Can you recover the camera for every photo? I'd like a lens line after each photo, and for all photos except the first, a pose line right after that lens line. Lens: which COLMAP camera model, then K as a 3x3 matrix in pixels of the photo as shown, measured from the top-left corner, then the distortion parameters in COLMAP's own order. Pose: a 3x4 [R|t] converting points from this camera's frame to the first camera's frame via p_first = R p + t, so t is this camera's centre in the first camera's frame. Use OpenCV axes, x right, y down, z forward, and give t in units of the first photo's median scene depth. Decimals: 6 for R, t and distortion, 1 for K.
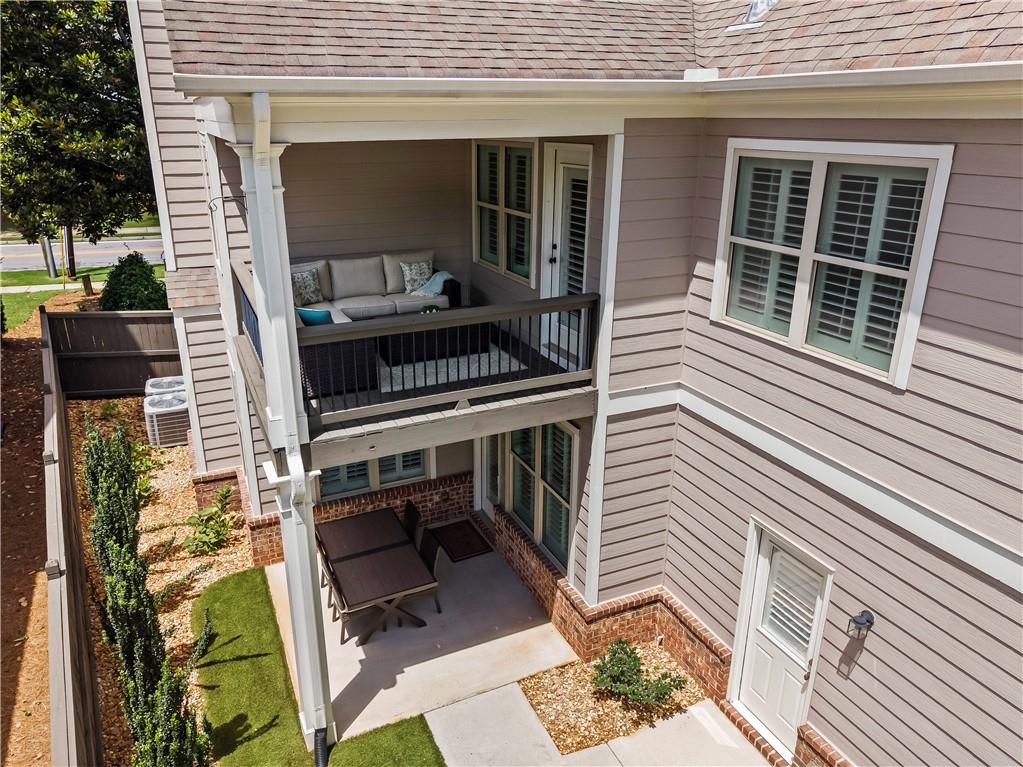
lens RADIAL K [[717.3, 0, 506.3], [0, 717.3, 384.2], [0, 0, 1]] dist [0.014351, 0.000509]
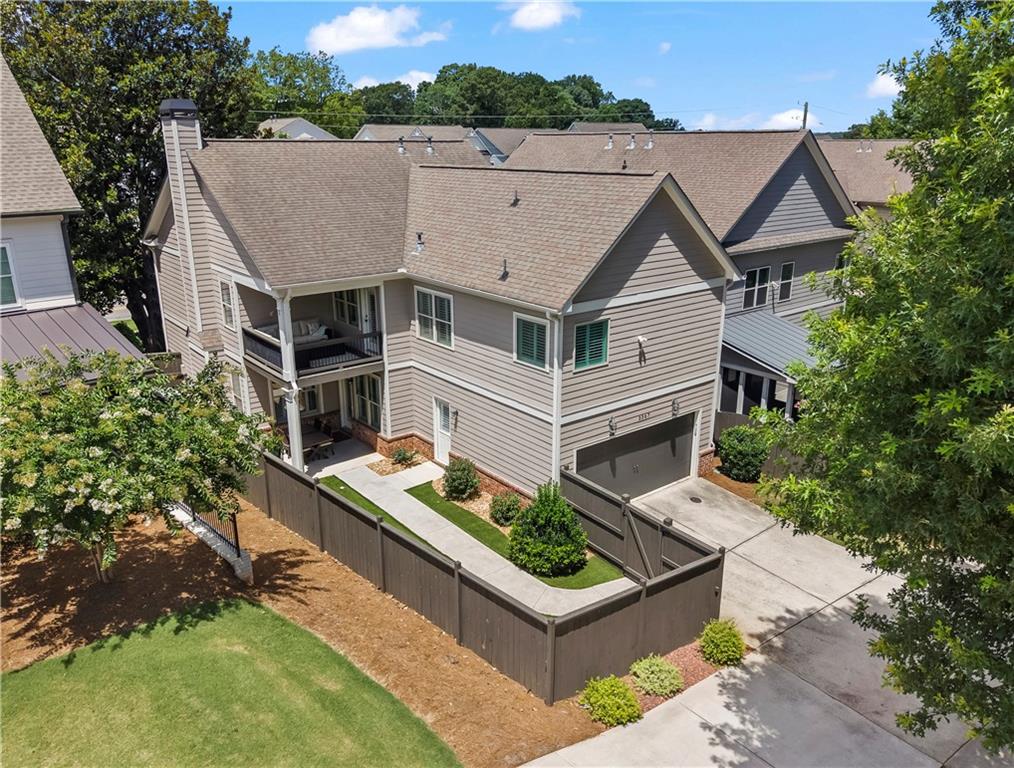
lens RADIAL K [[761.0, 0, 511.6], [0, 761.0, 388.3], [0, 0, 1]] dist [0.073890, -0.000006]
pose [[0.971017, -0.076652, 0.226385, -0.092268], [0.086282, 0.995726, -0.032936, 0.274862], [-0.222893, 0.051514, 0.973481, -2.313065]]
